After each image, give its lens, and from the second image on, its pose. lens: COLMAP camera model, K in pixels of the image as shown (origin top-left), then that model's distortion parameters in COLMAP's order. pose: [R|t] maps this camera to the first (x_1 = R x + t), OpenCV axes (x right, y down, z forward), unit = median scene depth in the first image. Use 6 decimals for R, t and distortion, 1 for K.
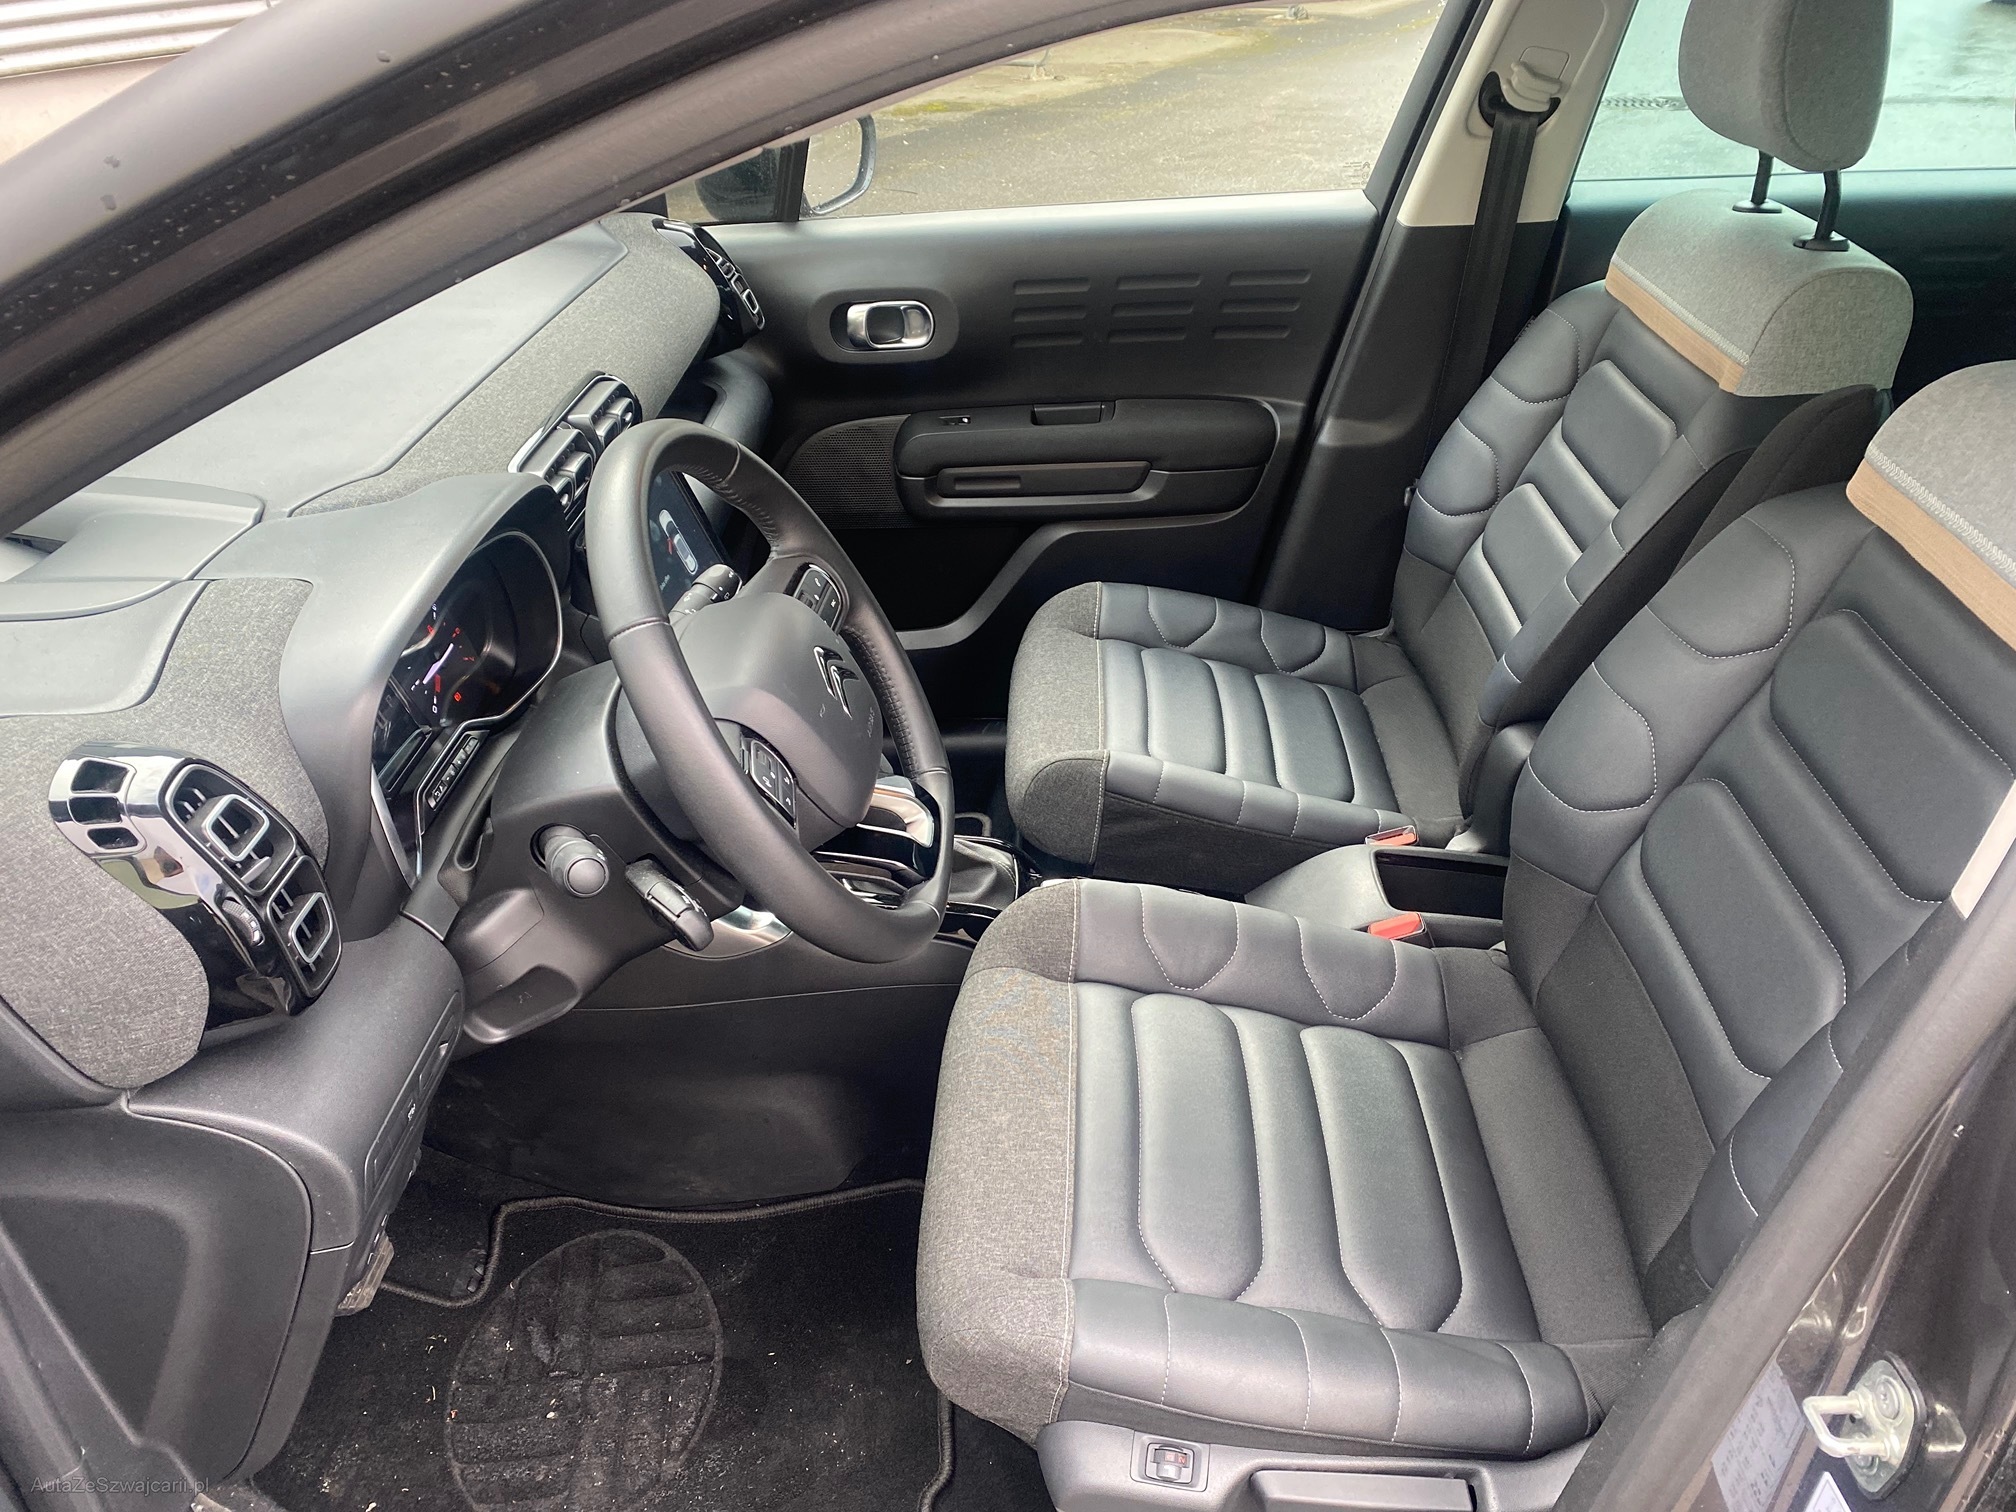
lens RADIAL K [[1518.7, 0, 991.3], [0, 1518.7, 762.5], [0, 0, 1]] dist [0.018016, -0.034355]
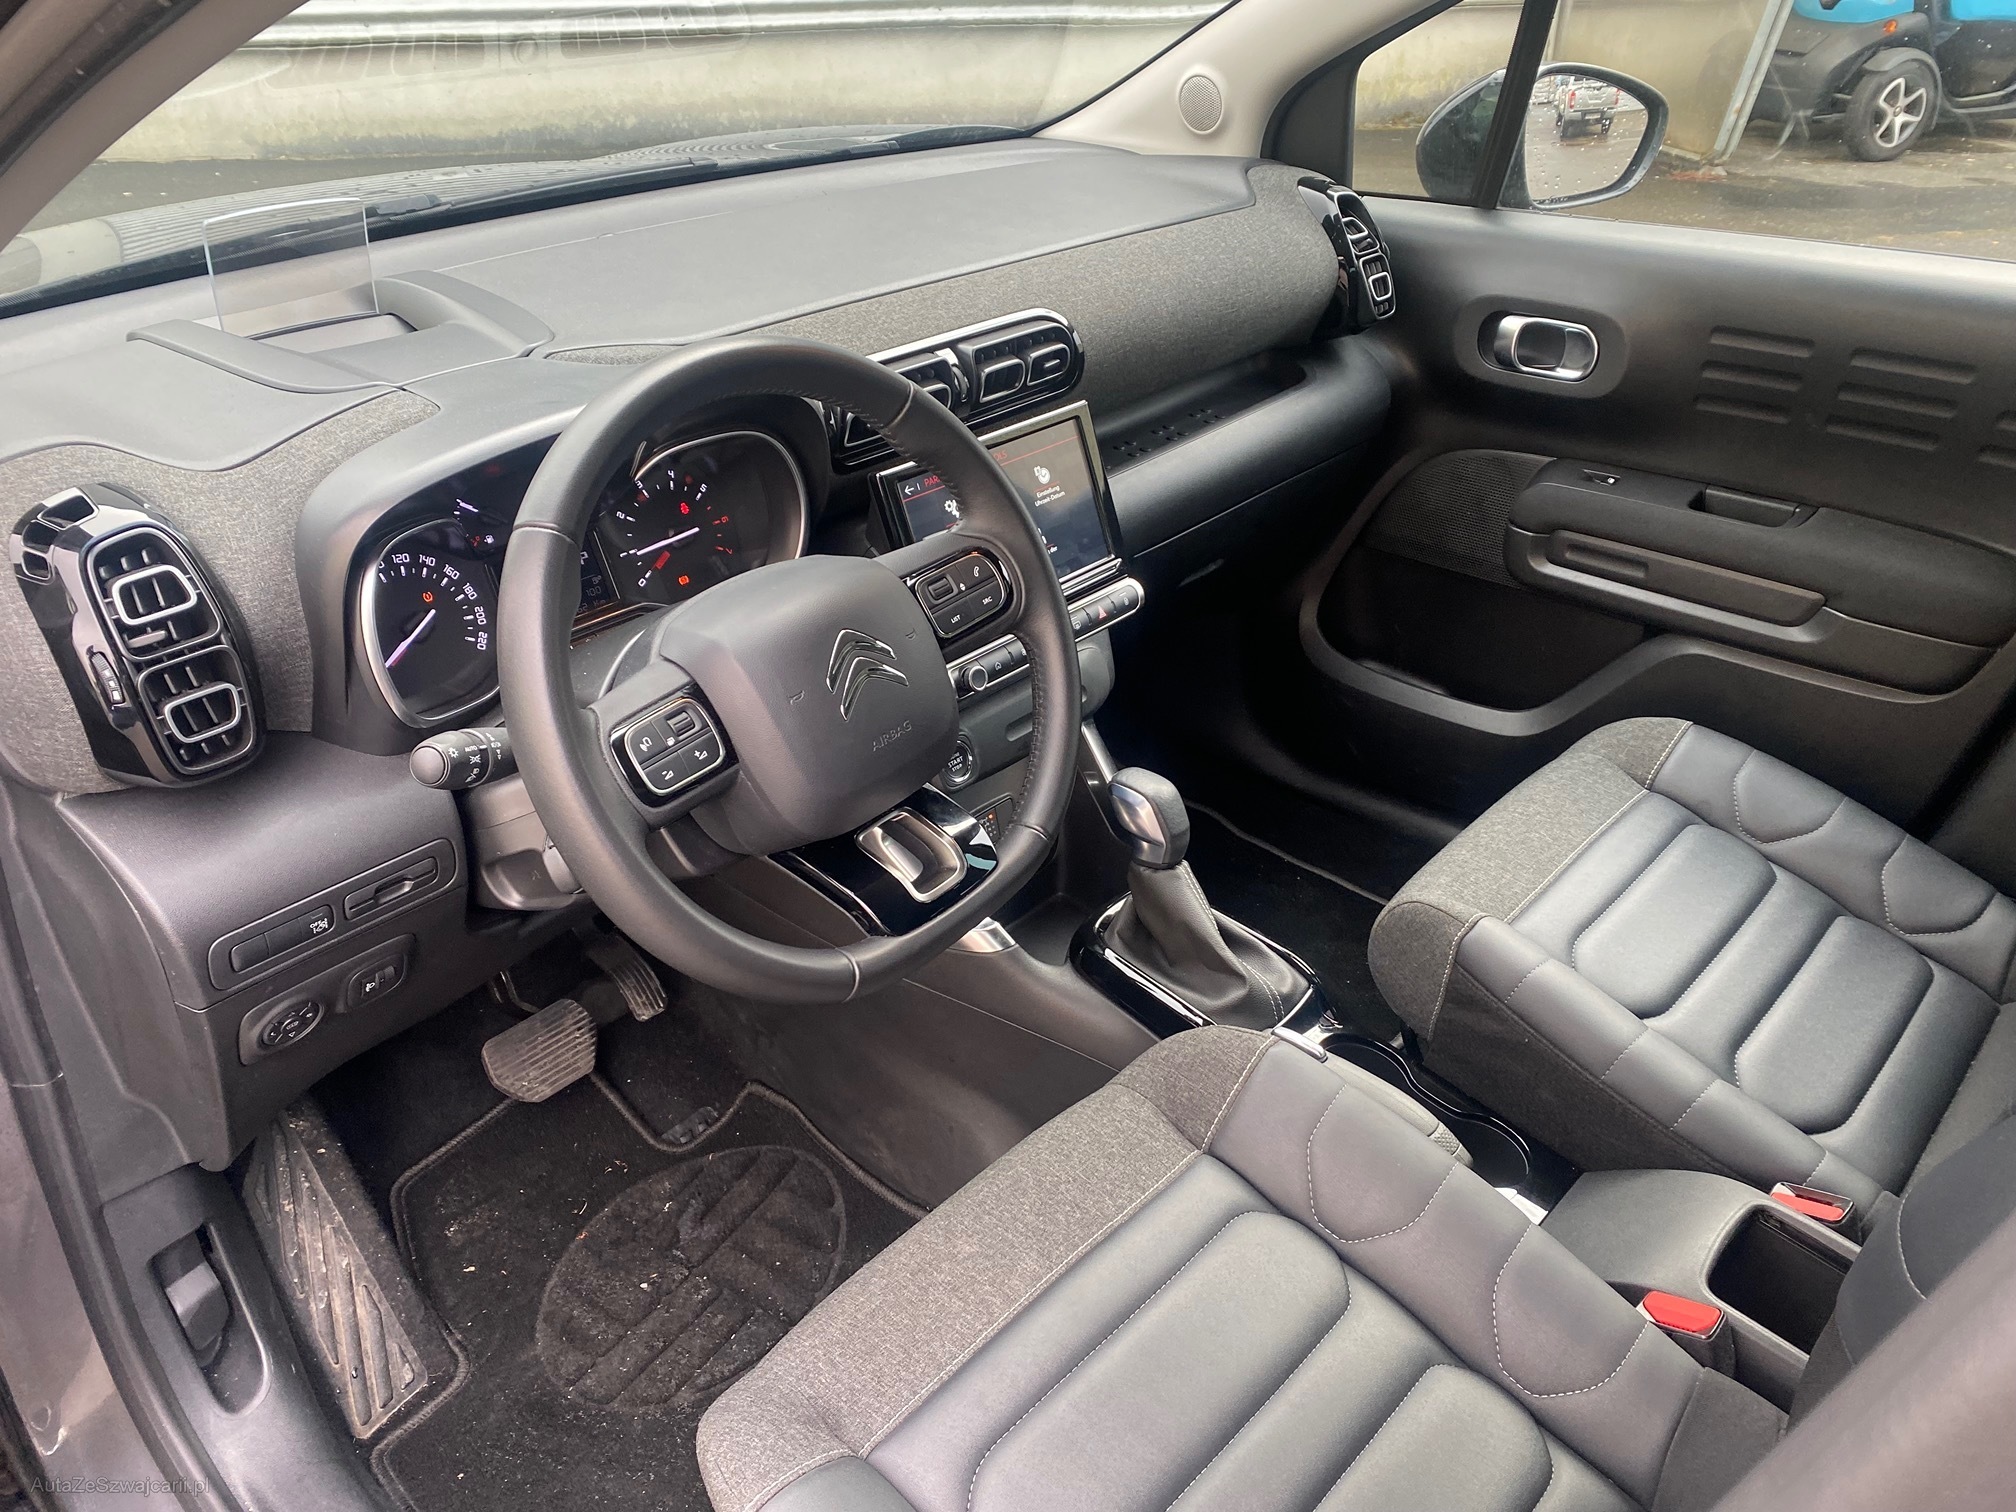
lens RADIAL K [[1518.7, 0, 1011.5], [0, 1518.7, 745.9], [0, 0, 1]] dist [0.018016, -0.034355]
pose [[0.770608, 0.347552, -0.534202, 0.228610], [-0.347248, 0.931839, 0.105335, -0.071818], [0.534399, 0.104329, 0.838769, 0.172907]]
